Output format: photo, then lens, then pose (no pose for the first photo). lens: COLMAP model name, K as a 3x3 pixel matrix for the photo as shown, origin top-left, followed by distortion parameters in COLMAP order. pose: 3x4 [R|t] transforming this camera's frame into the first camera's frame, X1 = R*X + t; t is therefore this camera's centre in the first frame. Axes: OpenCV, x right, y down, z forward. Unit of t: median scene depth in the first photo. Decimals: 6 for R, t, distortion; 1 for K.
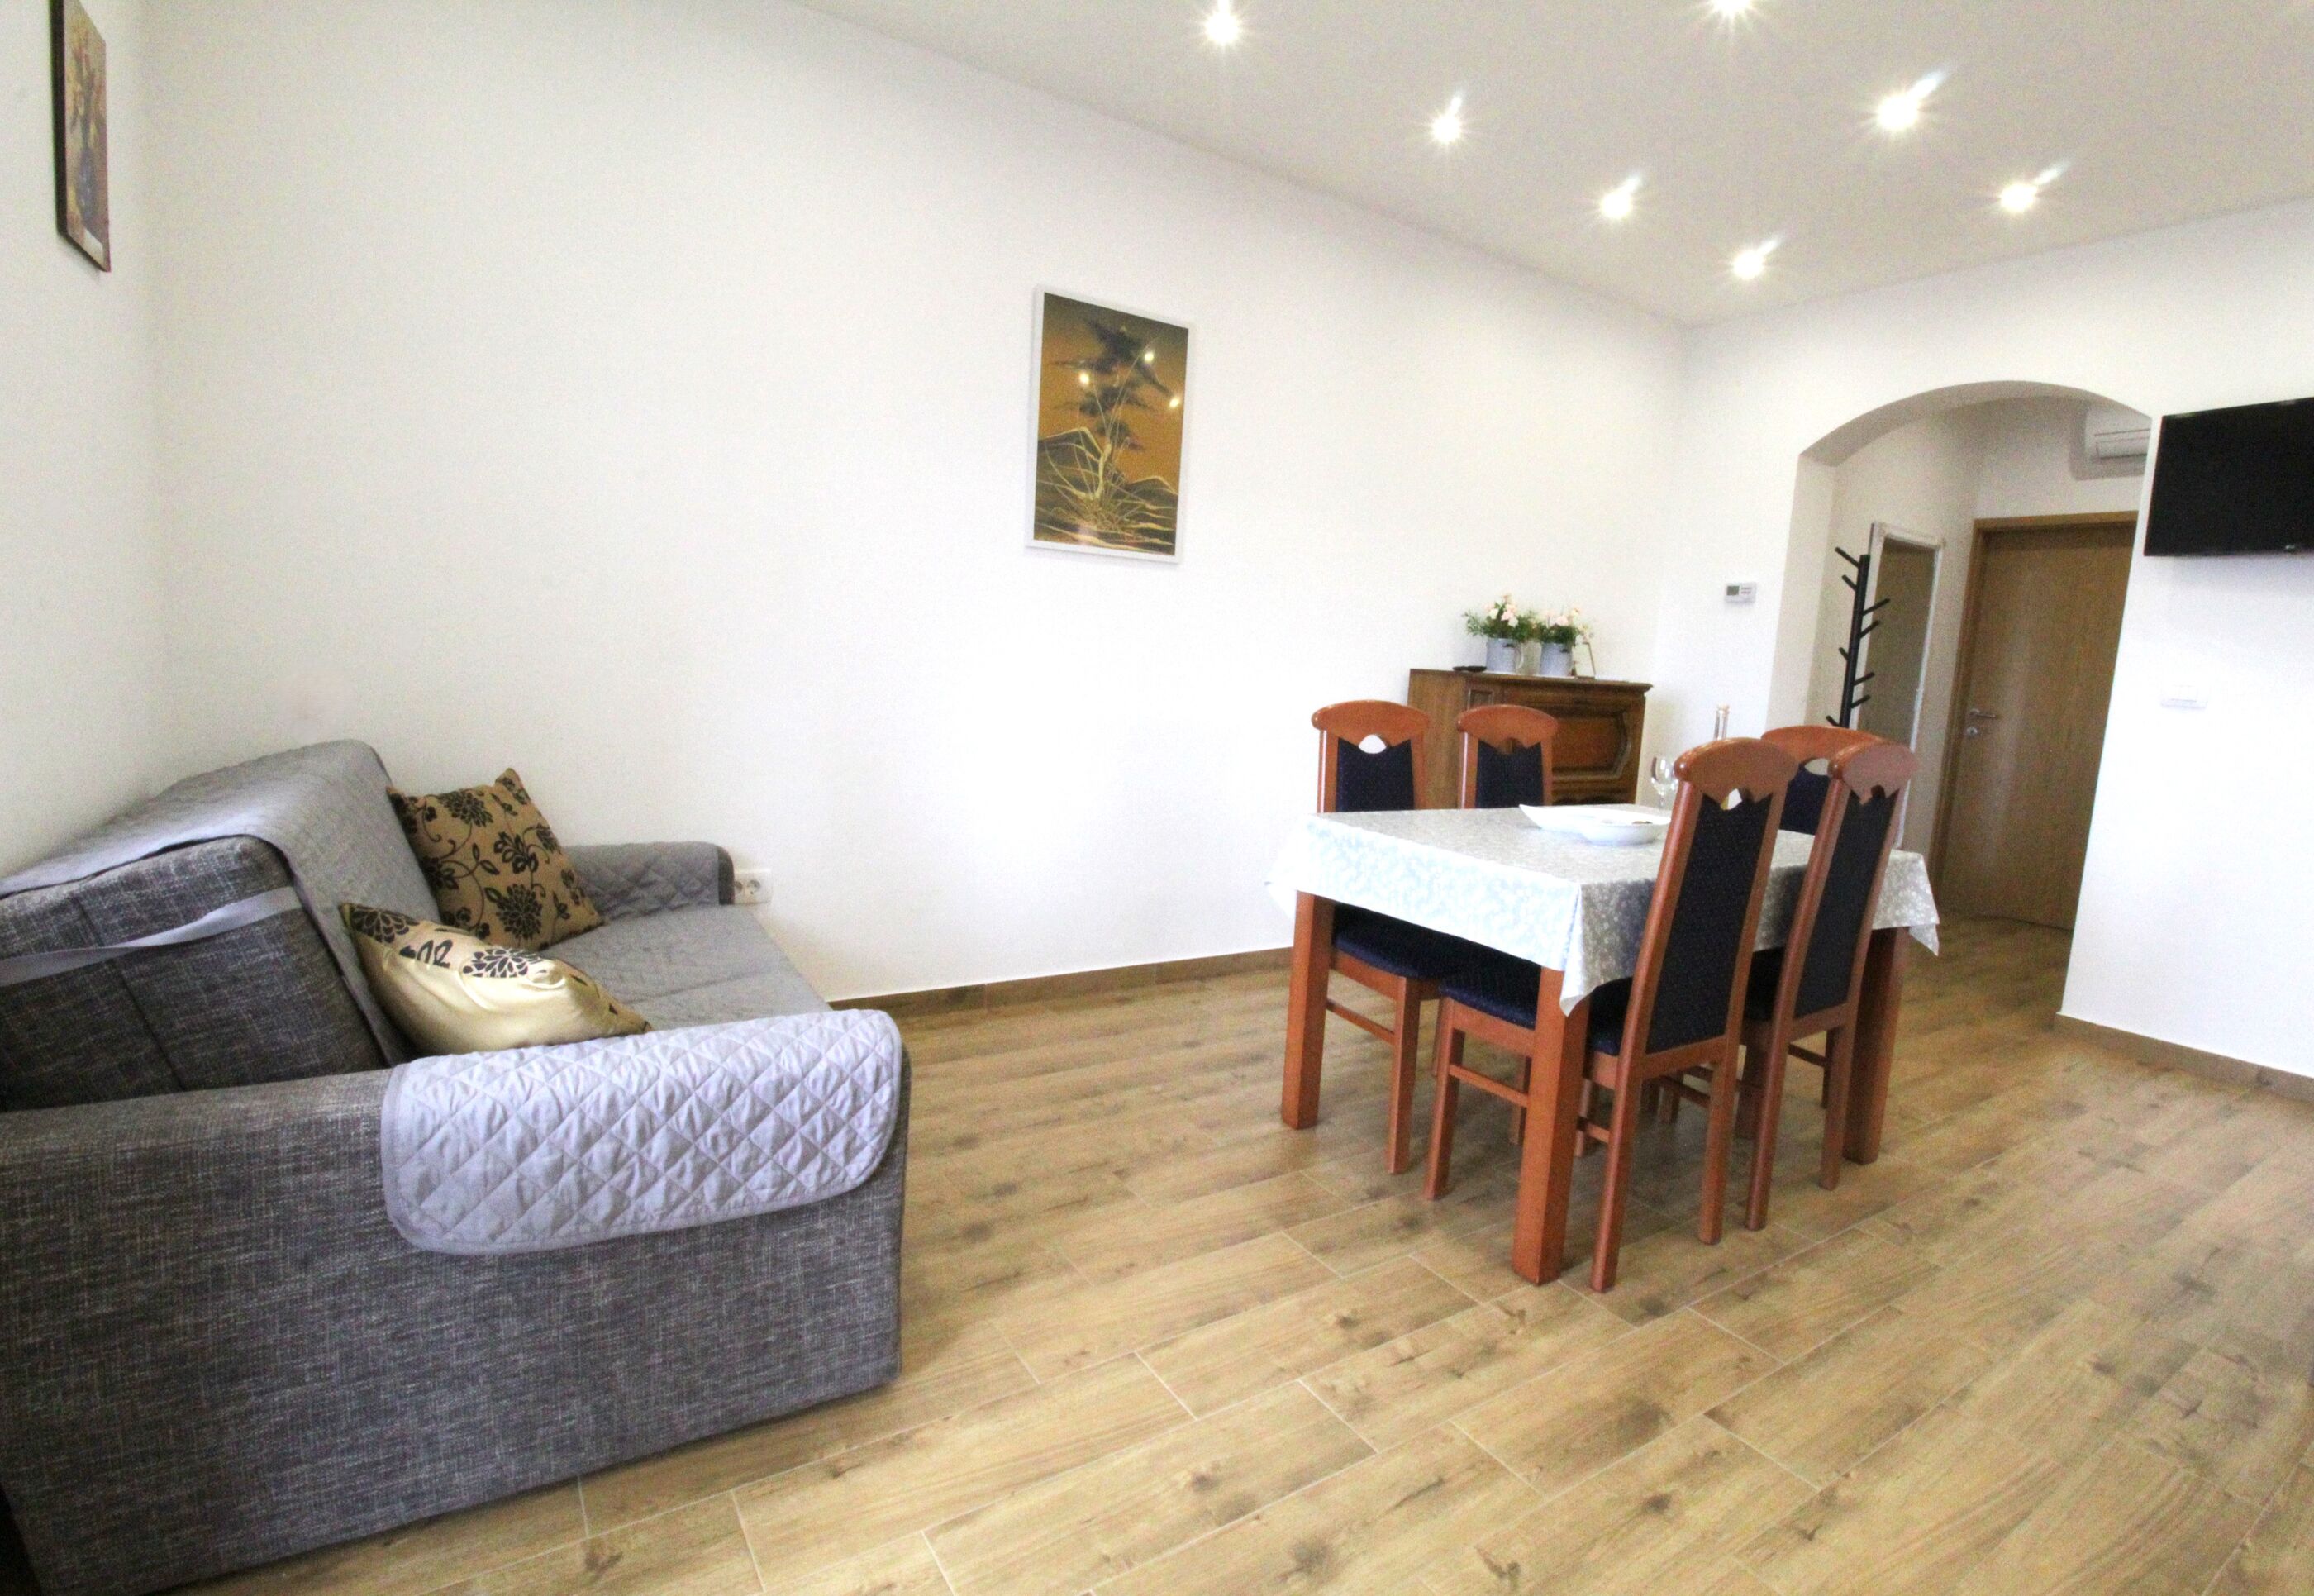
lens RADIAL K [[1118.5, 0, 1216.7], [0, 1118.5, 800.4], [0, 0, 1]] dist [-0.015612, -0.000526]
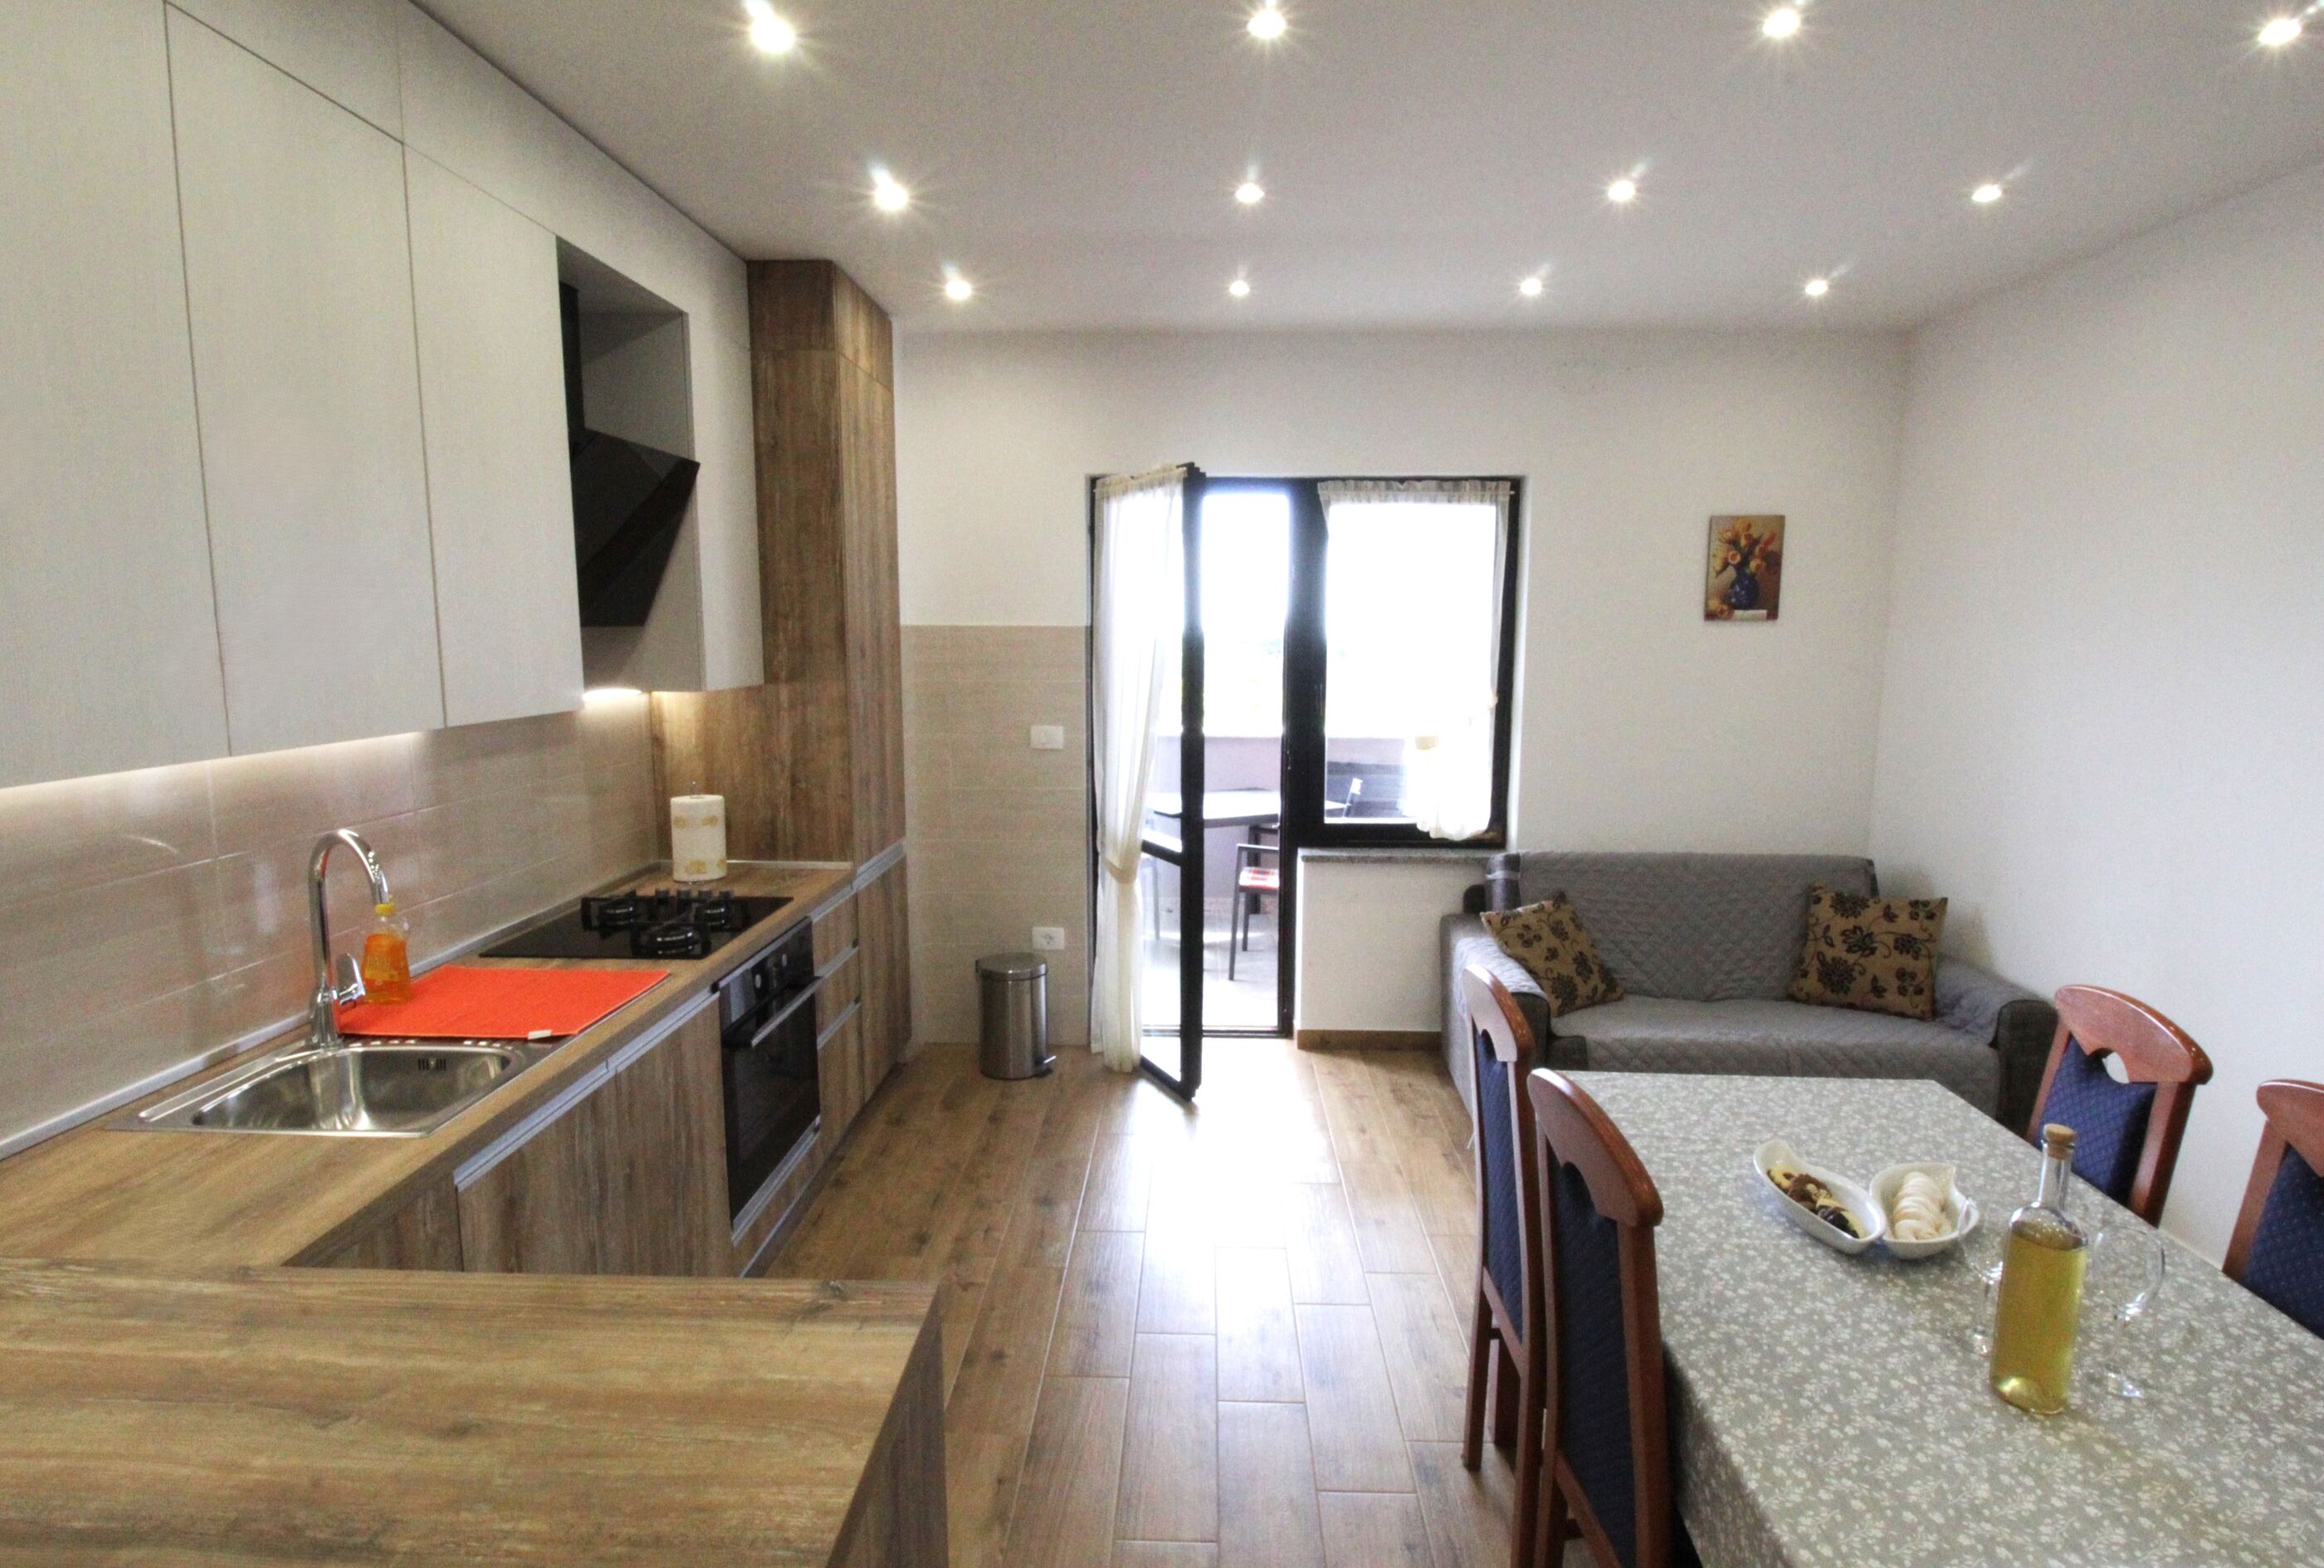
lens RADIAL K [[1144.7, 0, 1170.5], [0, 1144.7, 782.4], [0, 0, 1]] dist [0.003568, -0.016811]
pose [[-0.586301, 0.045003, -0.808842, 0.805865], [-0.142360, 0.977194, 0.157562, -0.189871], [0.797486, 0.207526, -0.566523, 0.744068]]
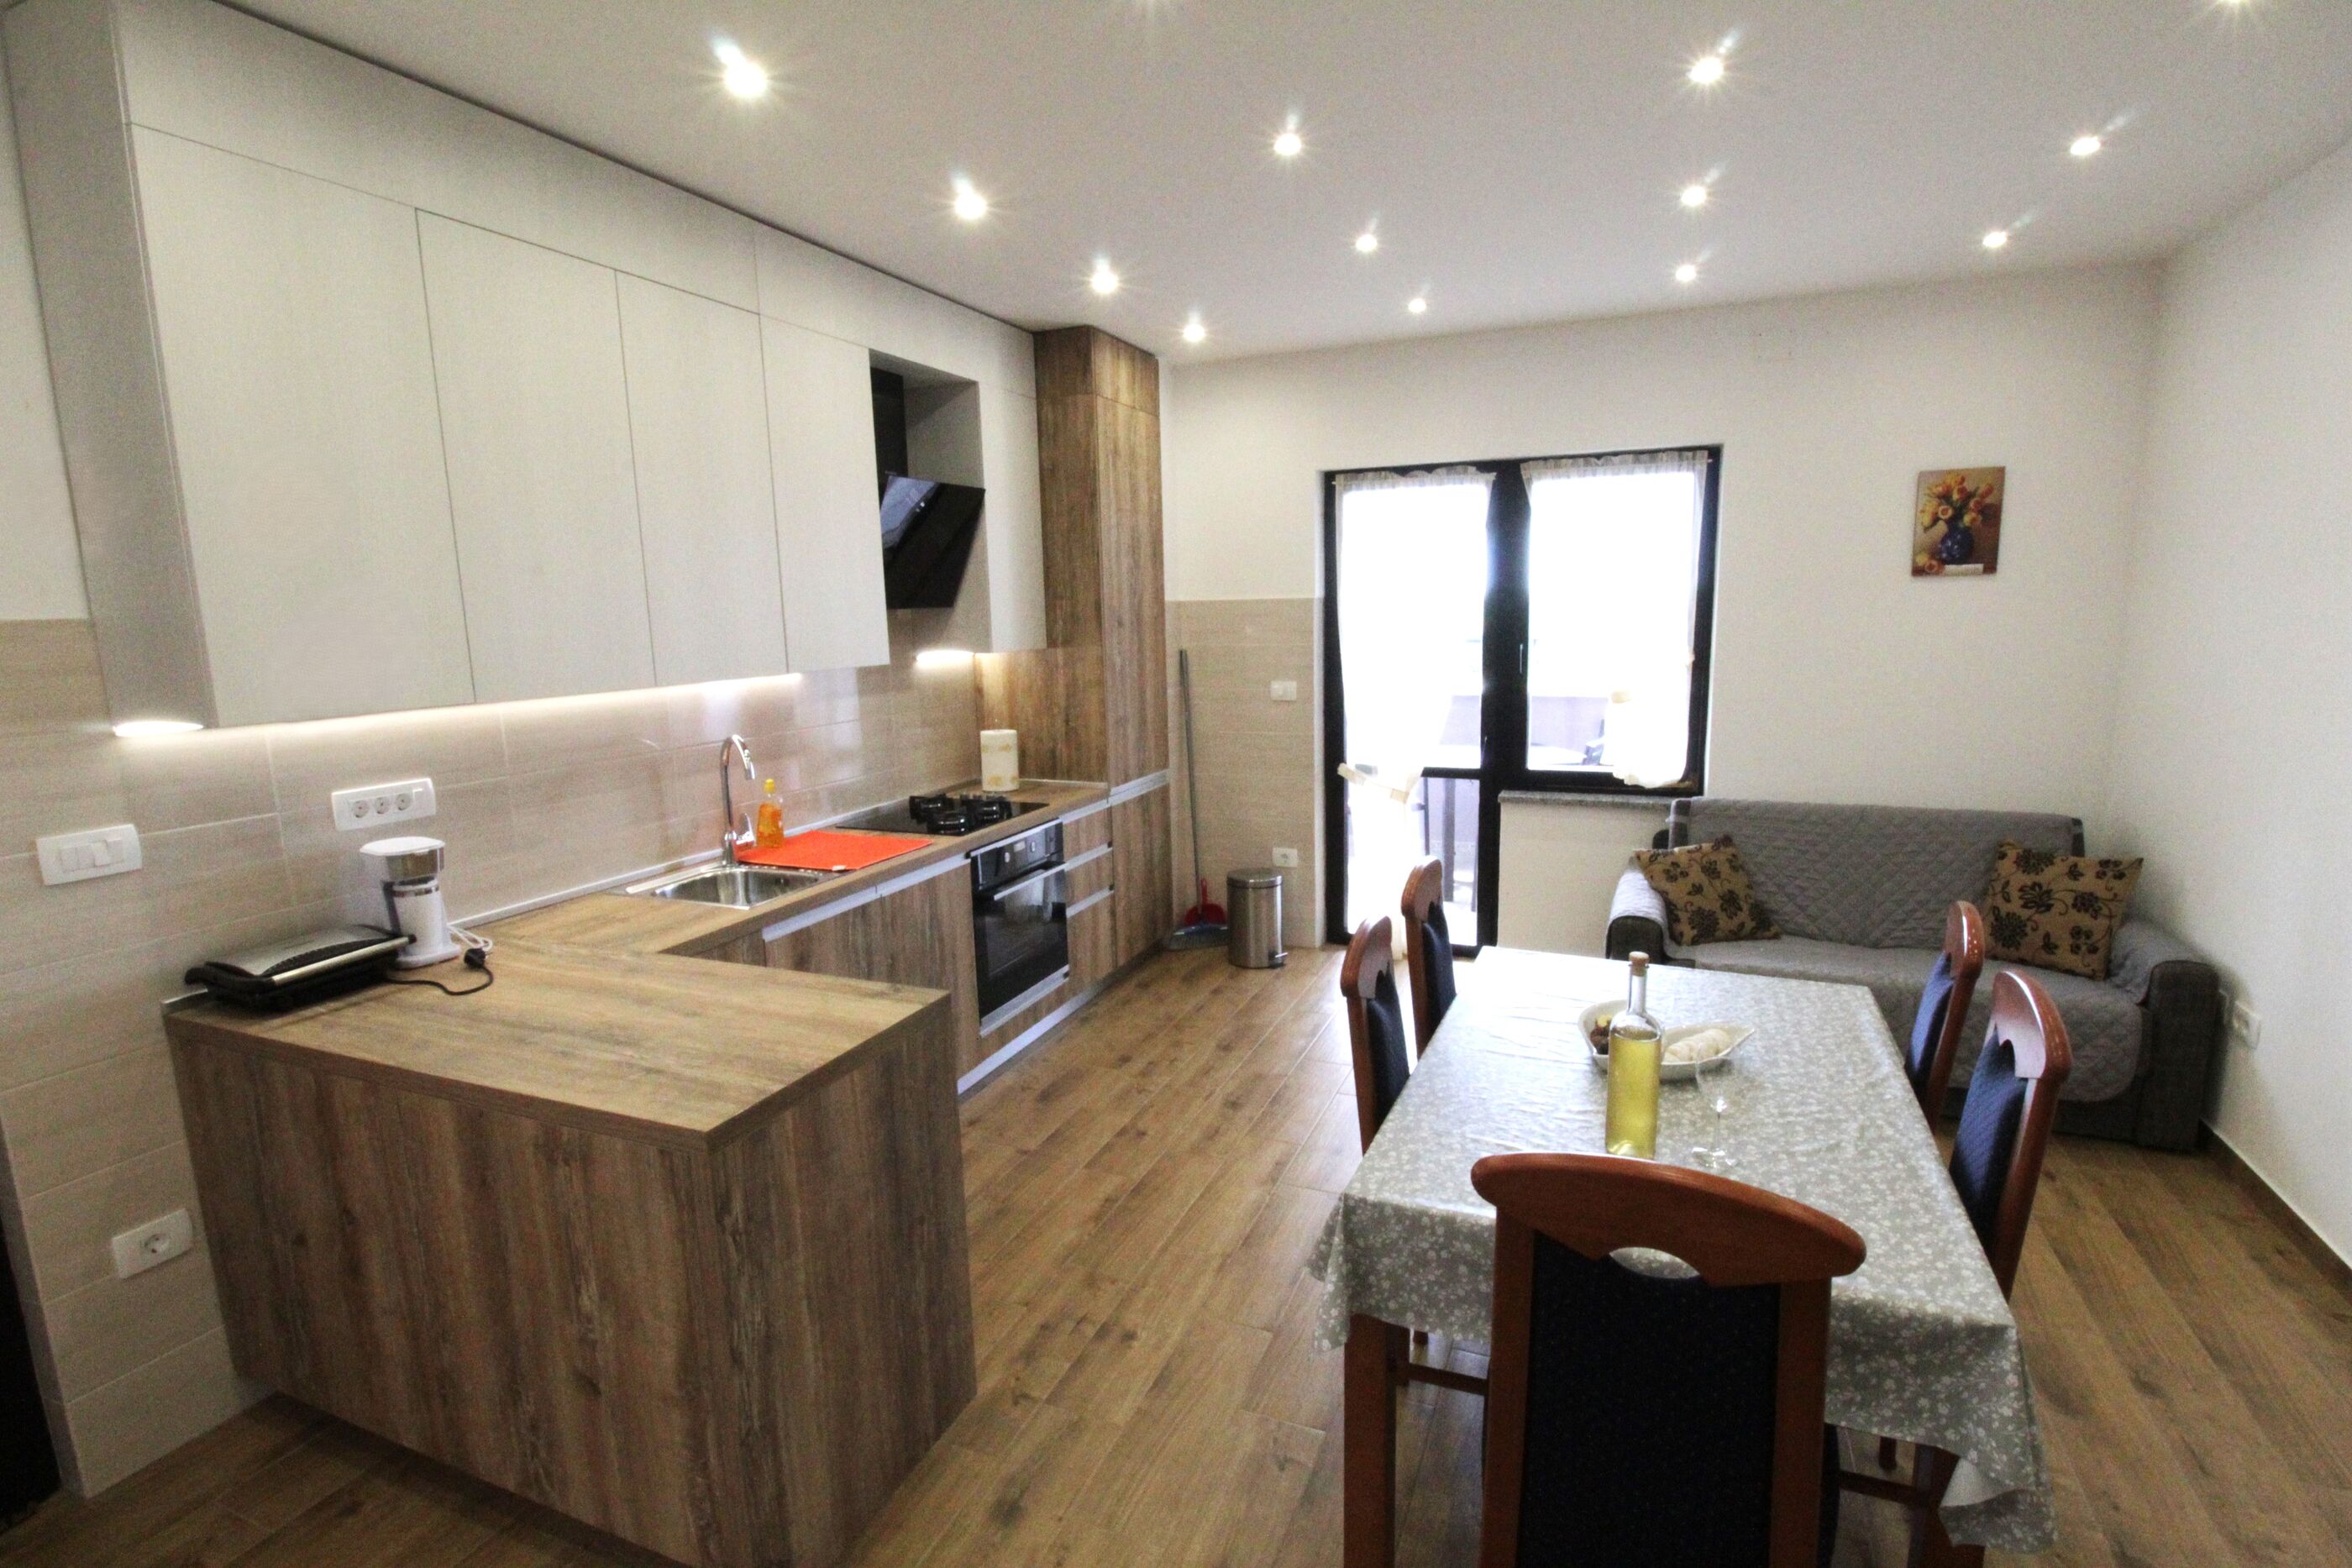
lens RADIAL K [[1097.2, 0, 1198.0], [0, 1097.2, 783.3], [0, 0, 1]] dist [-0.001435, -0.011549]
pose [[-0.832227, 0.048083, -0.552346, 0.772920], [-0.099093, 0.967292, 0.233510, -0.230105], [0.545508, 0.249067, -0.800242, 1.042953]]
